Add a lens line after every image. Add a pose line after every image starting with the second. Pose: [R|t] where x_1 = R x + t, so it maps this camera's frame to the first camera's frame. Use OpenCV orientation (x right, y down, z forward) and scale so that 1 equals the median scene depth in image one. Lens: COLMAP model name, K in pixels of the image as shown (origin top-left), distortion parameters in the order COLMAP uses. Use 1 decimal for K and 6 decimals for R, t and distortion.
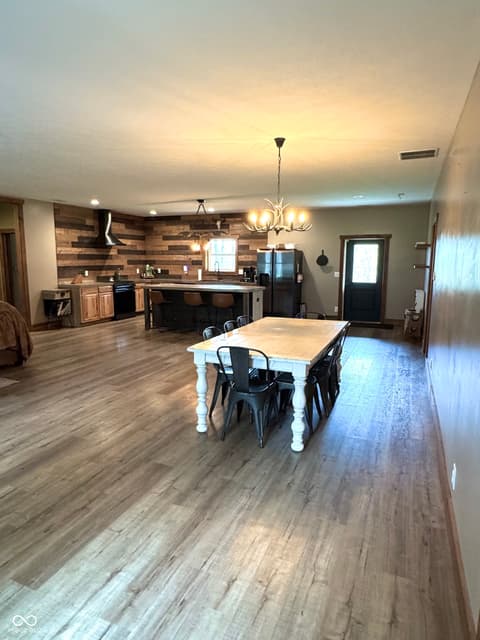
lens RADIAL K [[404.2, 0, 239.7], [0, 404.2, 319.9], [0, 0, 1]] dist [0.011114, -0.003149]
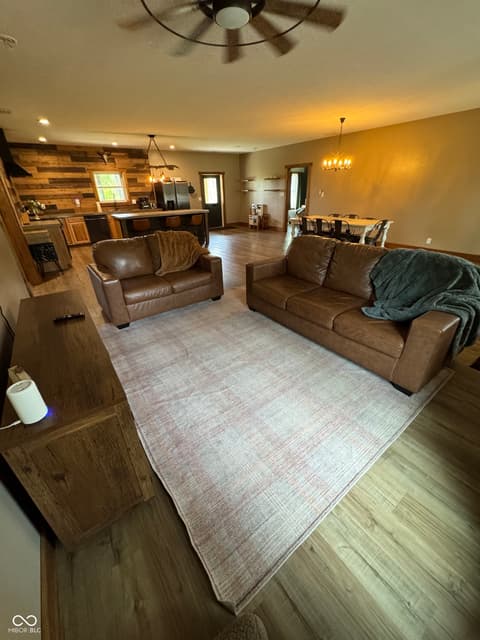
lens RADIAL K [[258.7, 0, 237.2], [0, 258.7, 316.0], [0, 0, 1]] dist [0.001864, -0.000051]
pose [[0.530348, -0.390627, 0.752423, -0.649576], [0.155822, 0.917317, 0.366401, -0.040726], [-0.833337, -0.077076, 0.547366, 0.286444]]
